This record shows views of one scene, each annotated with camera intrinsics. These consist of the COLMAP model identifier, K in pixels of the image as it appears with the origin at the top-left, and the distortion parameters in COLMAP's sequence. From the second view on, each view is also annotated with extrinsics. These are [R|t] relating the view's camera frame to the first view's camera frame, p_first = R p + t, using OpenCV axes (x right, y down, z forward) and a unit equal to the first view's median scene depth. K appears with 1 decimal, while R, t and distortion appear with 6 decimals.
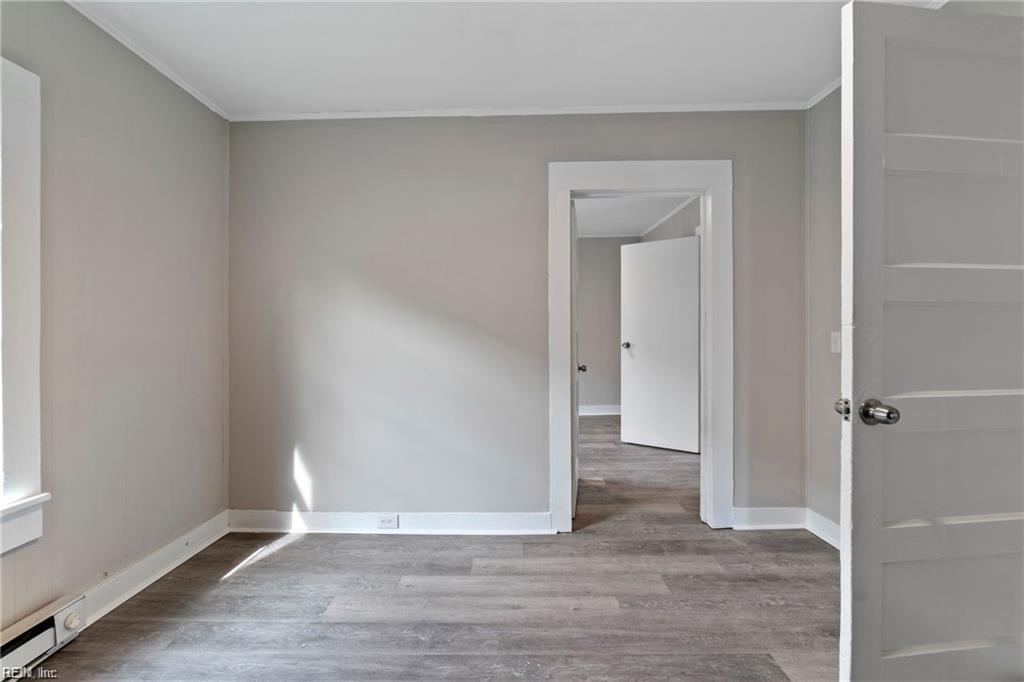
lens RADIAL K [[446.3, 0, 516.0], [0, 446.3, 336.0], [0, 0, 1]] dist [-0.005125, 0.000153]
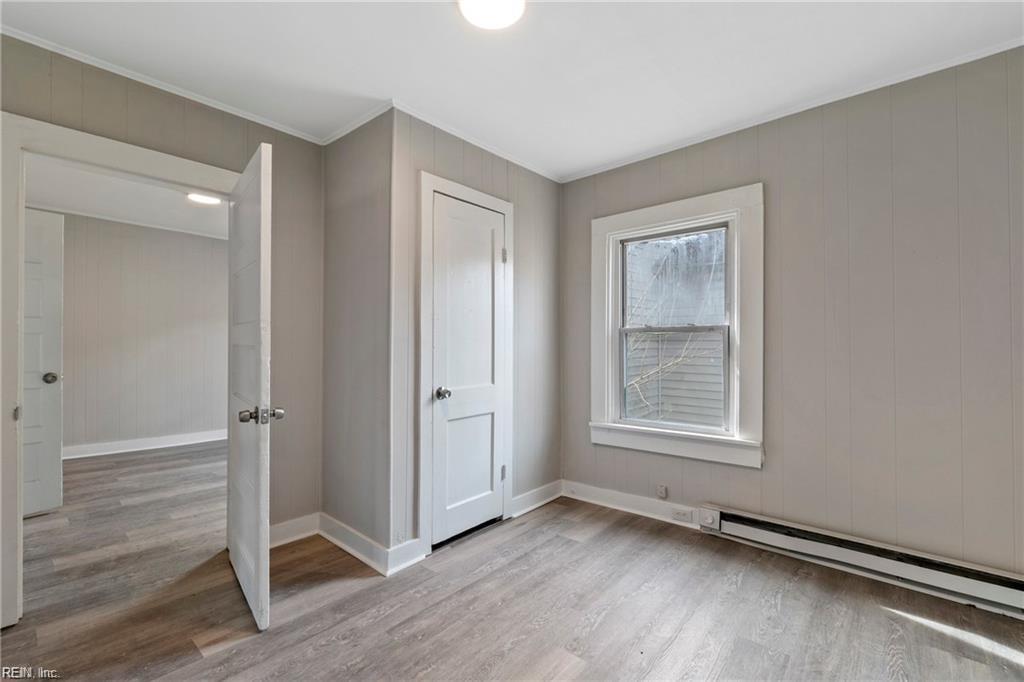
lens RADIAL K [[446.3, 0, 514.9], [0, 446.3, 341.3], [0, 0, 1]] dist [-0.005125, 0.000153]
pose [[-0.646429, -0.004341, -0.762961, 0.510162], [-0.003064, 0.999991, -0.003094, -0.022167], [0.762968, 0.000338, -0.646437, 2.324434]]
